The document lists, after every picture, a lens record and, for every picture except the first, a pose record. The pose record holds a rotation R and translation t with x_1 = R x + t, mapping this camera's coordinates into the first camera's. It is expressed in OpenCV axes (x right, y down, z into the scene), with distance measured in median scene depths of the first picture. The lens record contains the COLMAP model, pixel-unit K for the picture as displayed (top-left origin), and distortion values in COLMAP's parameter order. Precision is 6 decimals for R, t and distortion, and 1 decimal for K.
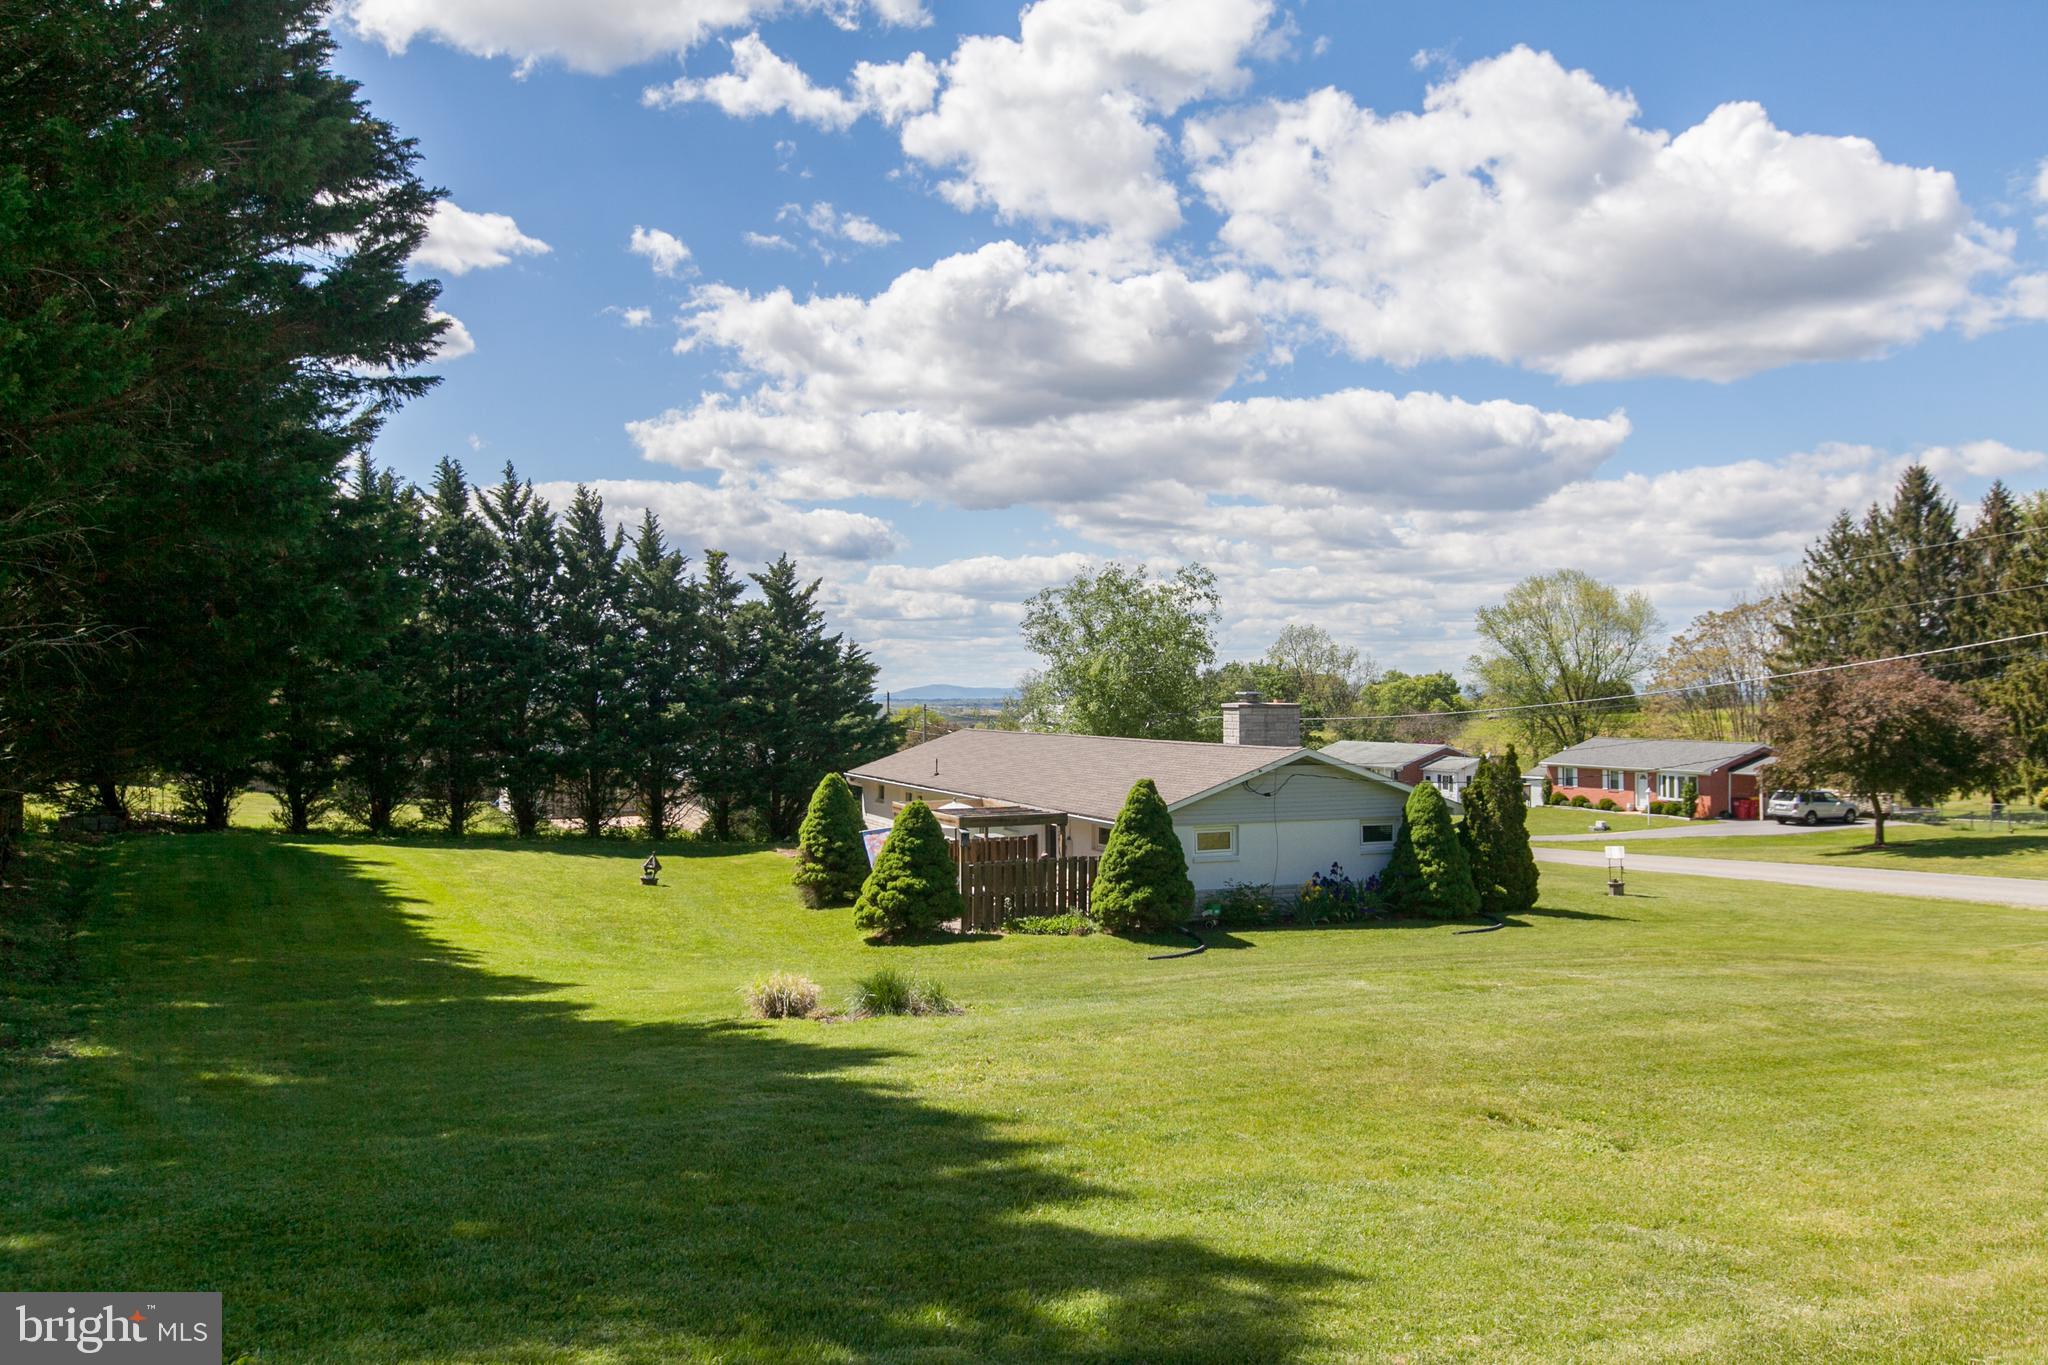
lens RADIAL K [[1468.6, 0, 1024.0], [0, 1468.6, 682.5], [0, 0, 1]] dist [0.013597, 0.001163]
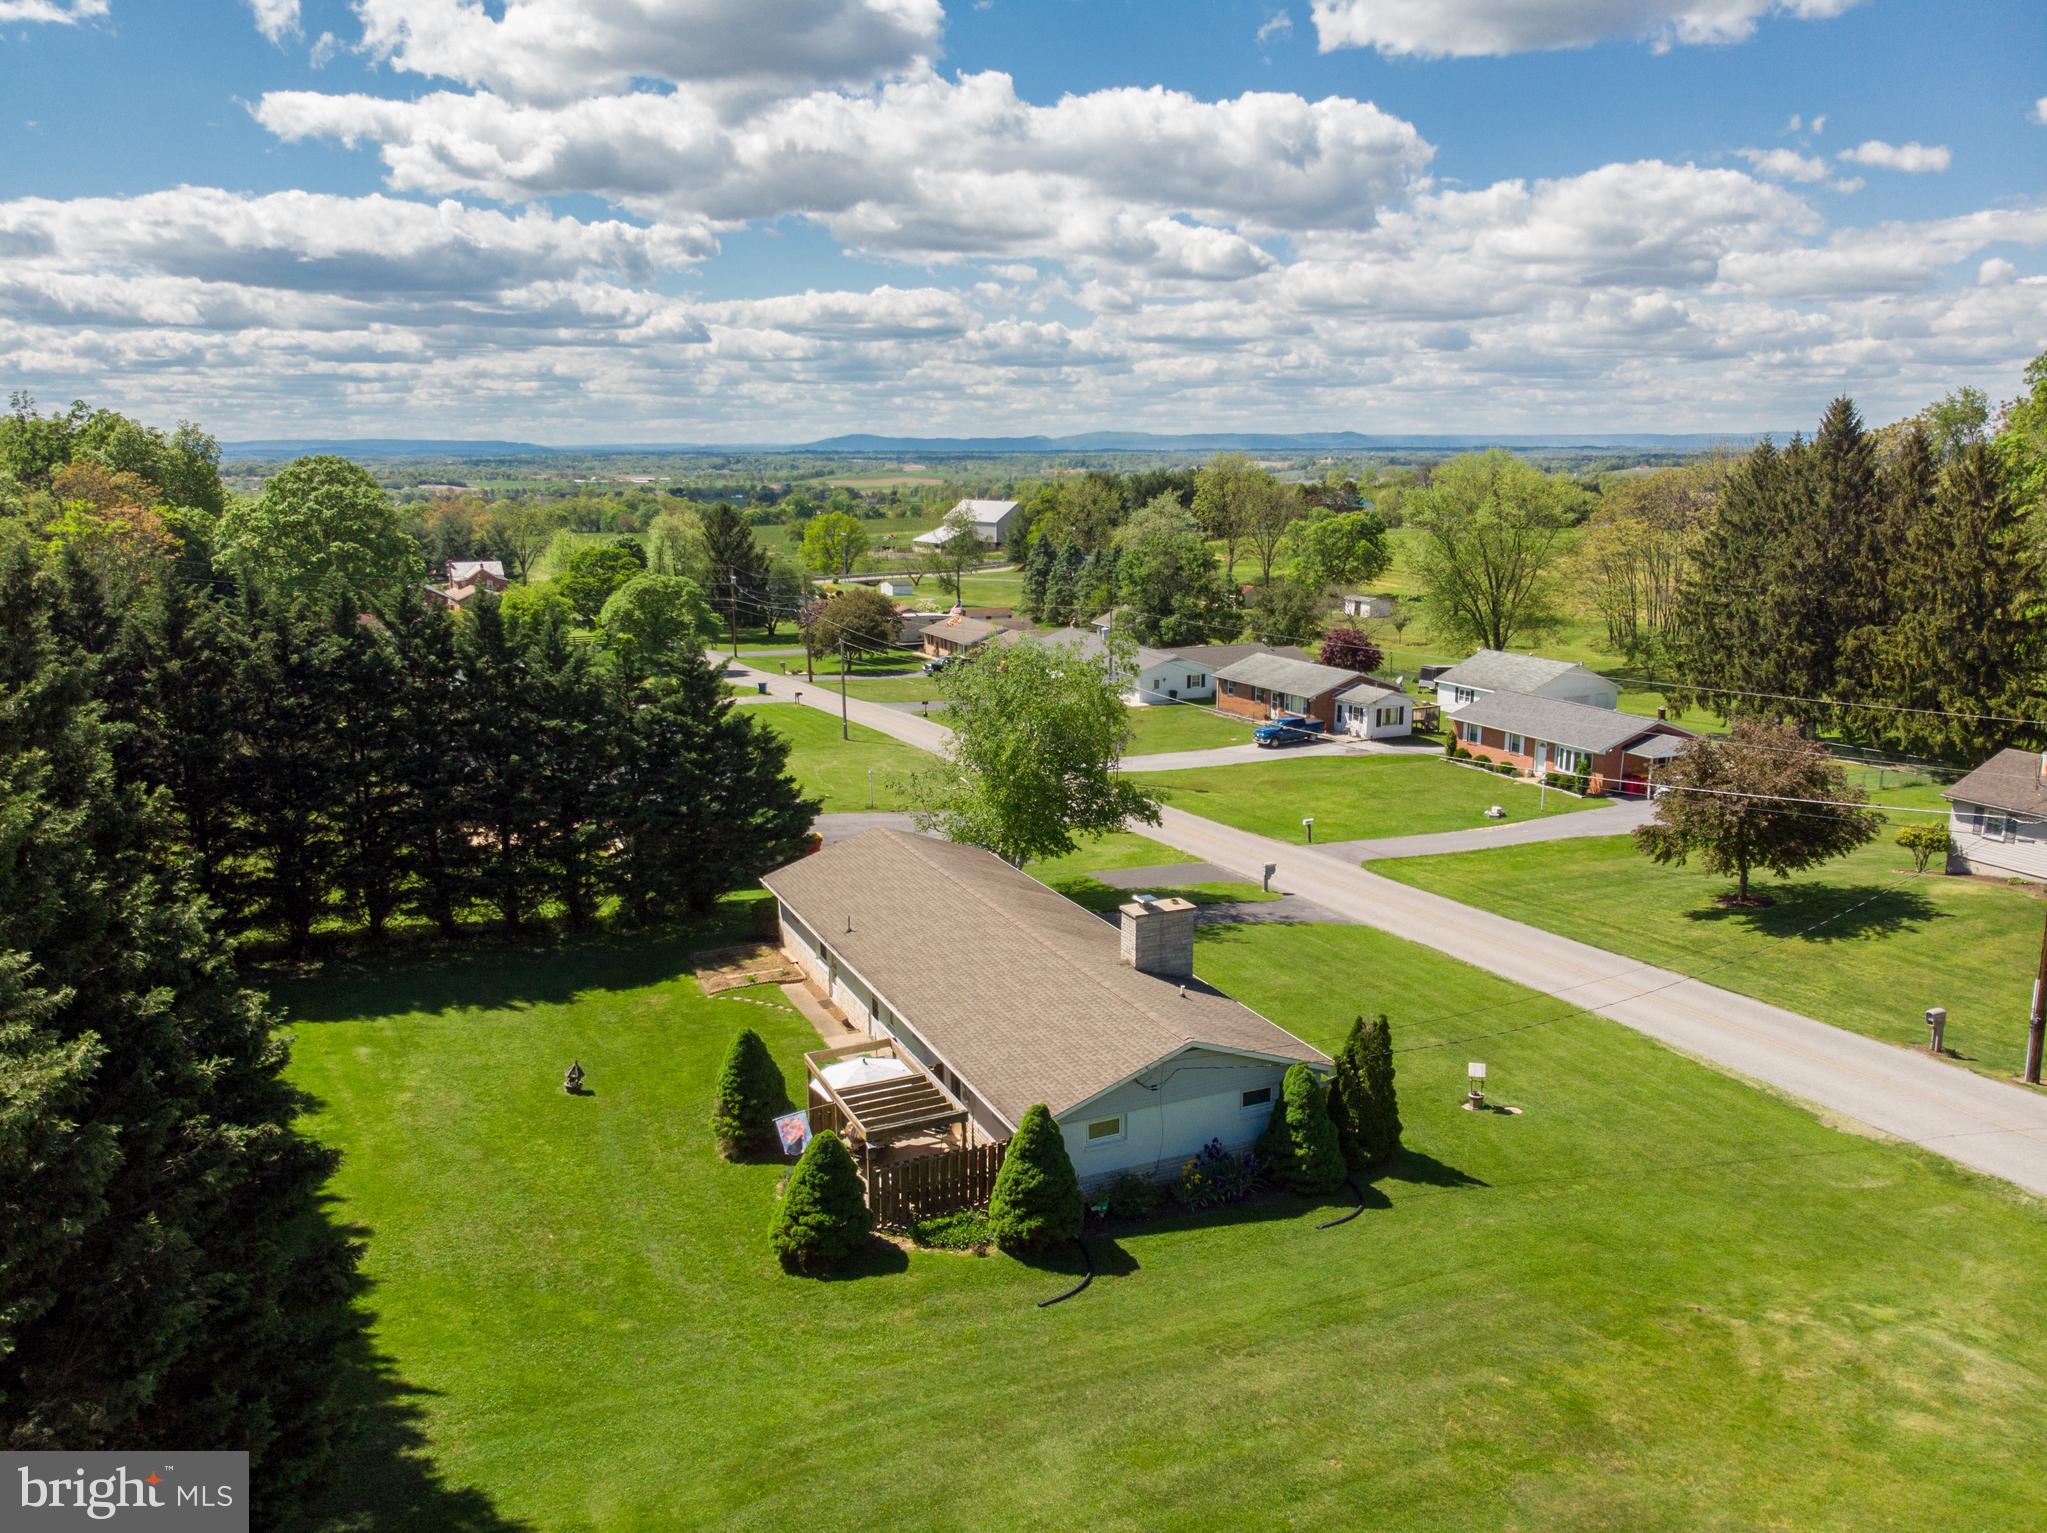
lens RADIAL K [[1487.1, 0, 1023.5], [0, 1487.1, 766.5], [0, 0, 1]] dist [0.011430, 0.005686]
pose [[0.998789, -0.010961, 0.047954, 0.012267], [0.000469, 0.976936, 0.213533, -0.228368], [-0.049188, -0.213252, 0.975758, -0.002931]]
